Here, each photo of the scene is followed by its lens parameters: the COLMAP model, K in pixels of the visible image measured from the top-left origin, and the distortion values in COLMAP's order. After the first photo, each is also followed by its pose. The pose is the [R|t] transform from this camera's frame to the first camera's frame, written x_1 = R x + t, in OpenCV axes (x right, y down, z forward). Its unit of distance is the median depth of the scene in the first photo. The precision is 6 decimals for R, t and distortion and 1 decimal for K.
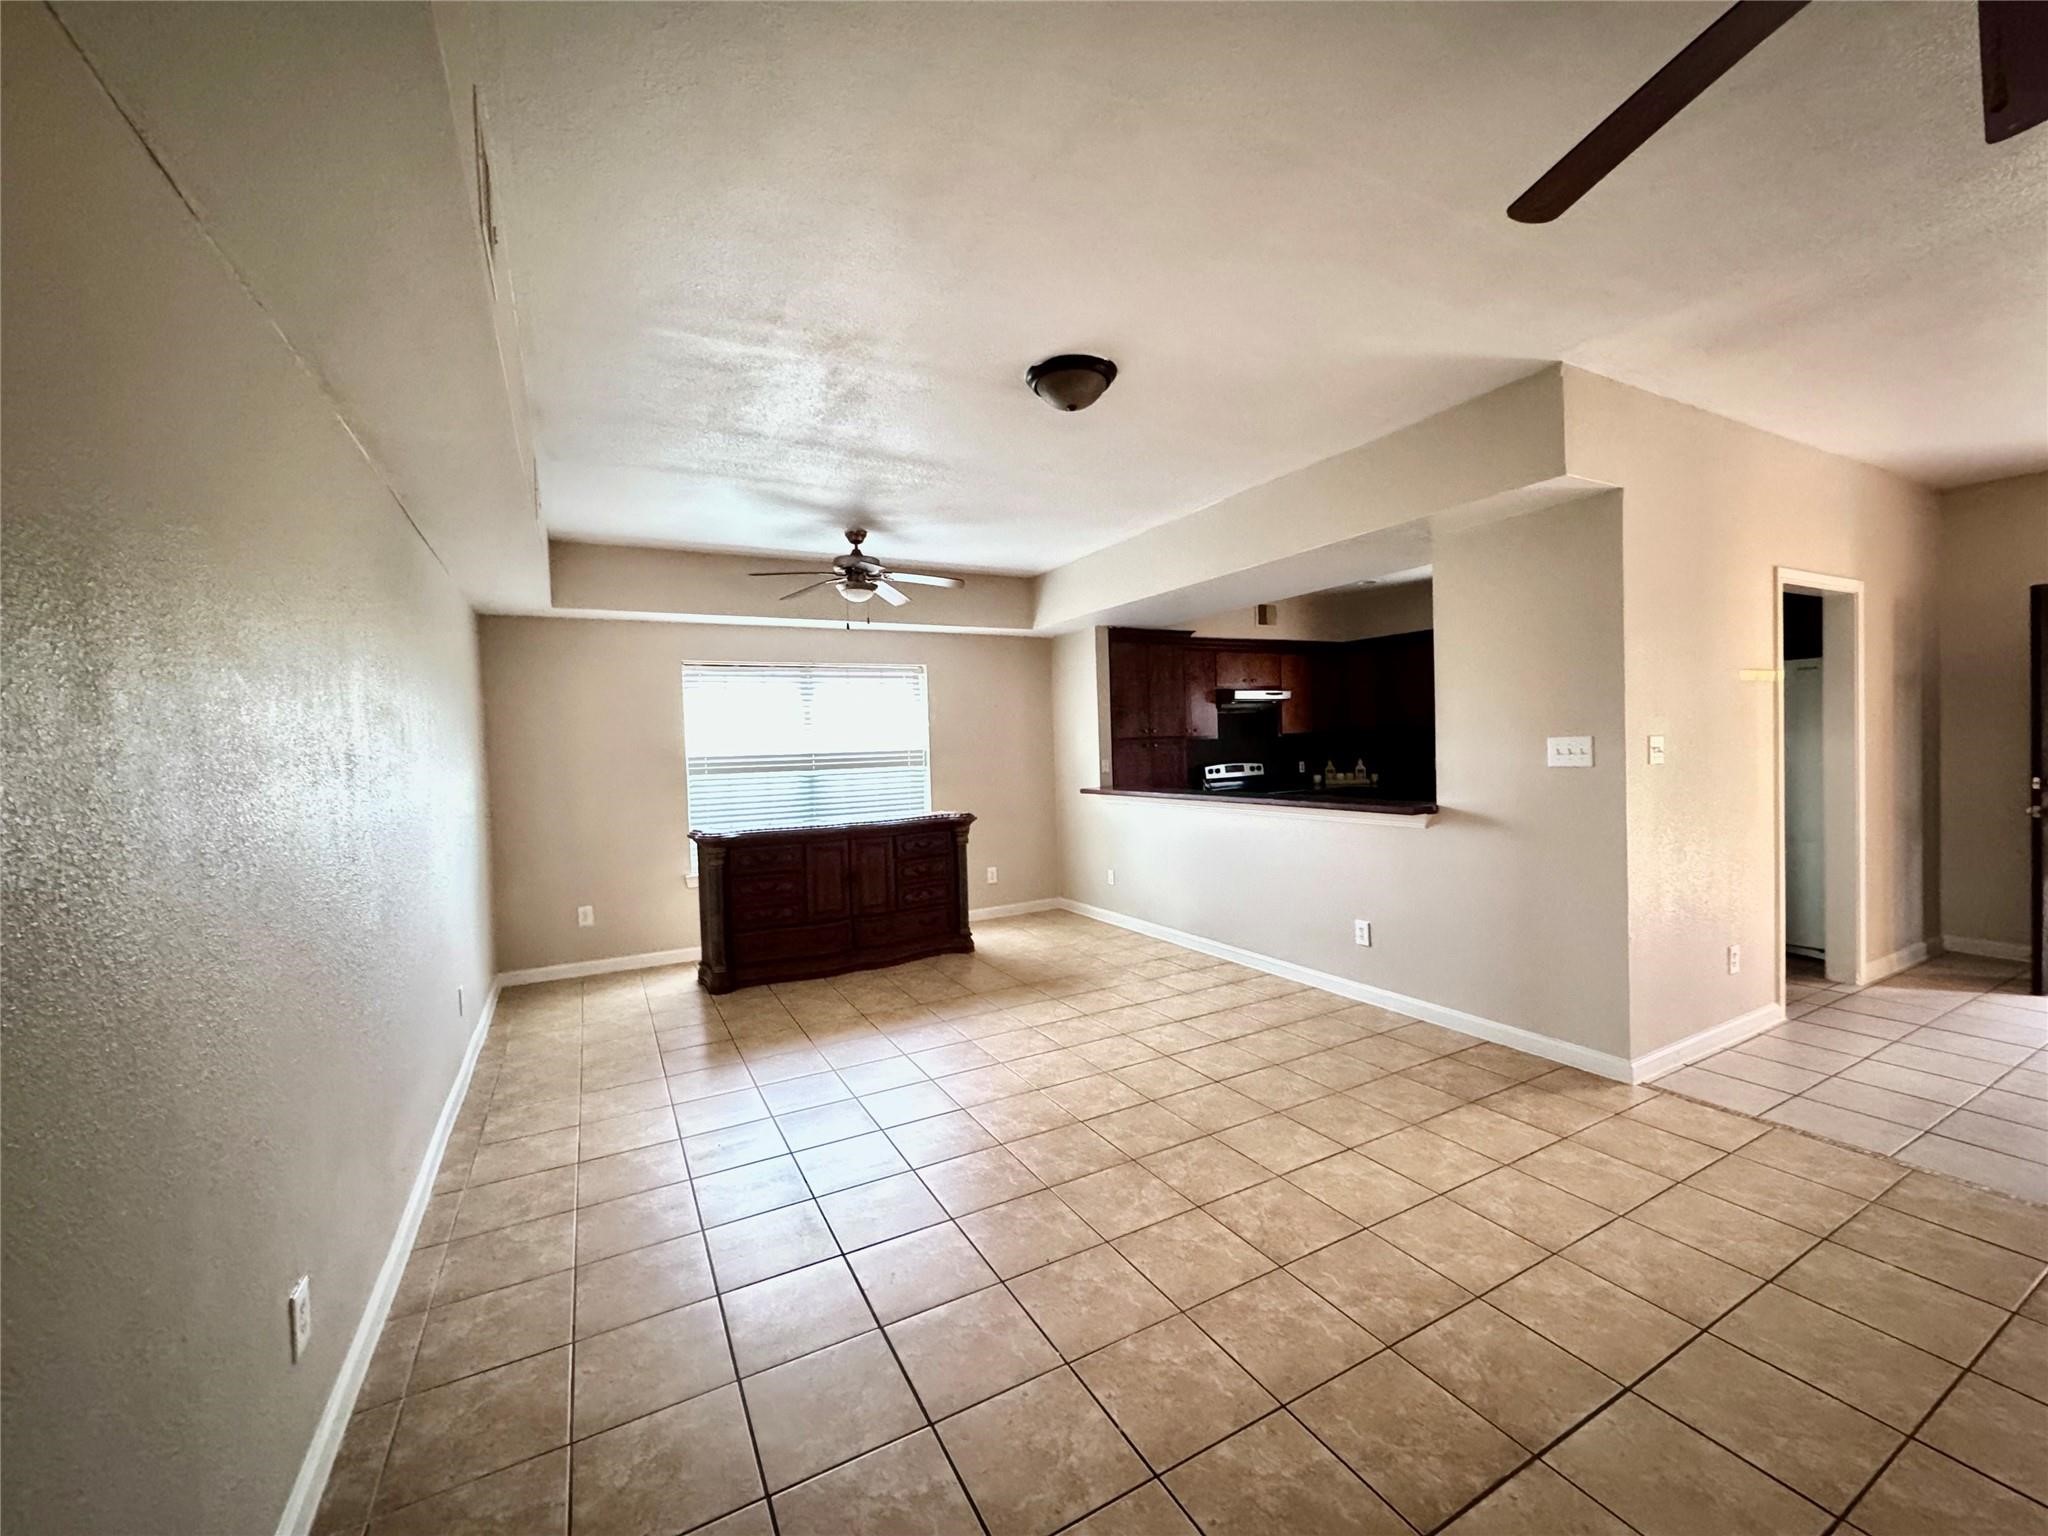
lens RADIAL K [[821.1, 0, 1034.0], [0, 821.1, 764.3], [0, 0, 1]] dist [0.000202, -0.000014]
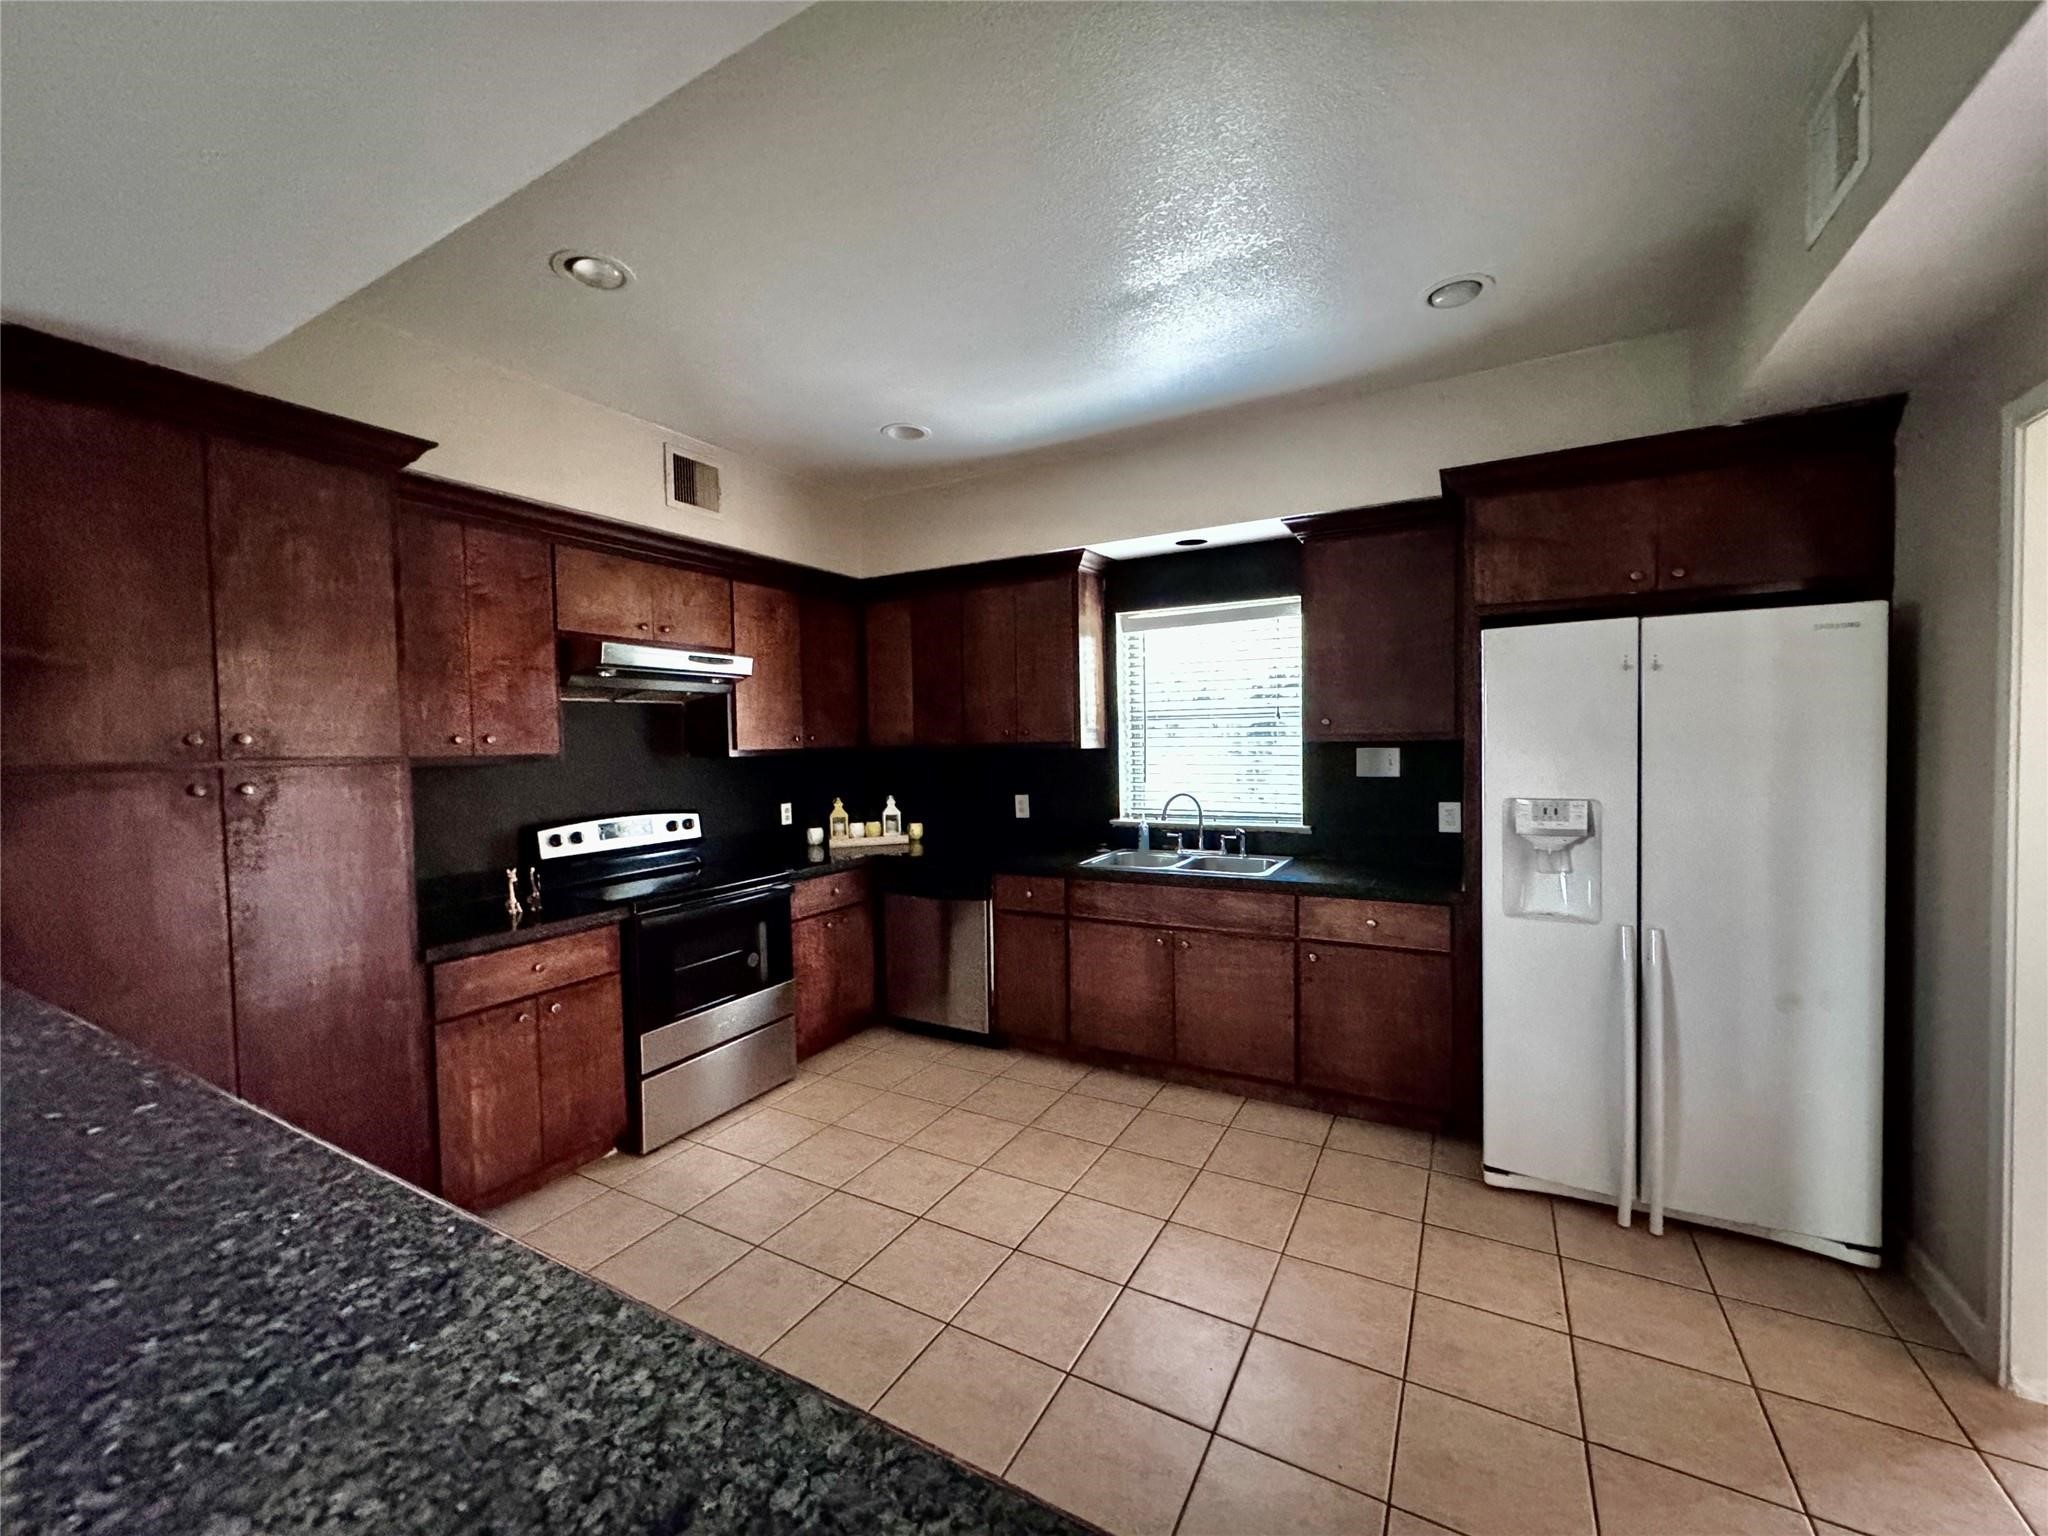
lens RADIAL K [[821.1, 0, 1028.6], [0, 821.1, 763.5], [0, 0, 1]] dist [0.000202, -0.000014]
pose [[0.847233, 0.003857, 0.531208, 0.191456], [0.002452, 0.999935, -0.011170, -0.024119], [-0.531216, 0.010766, 0.847168, 0.507733]]
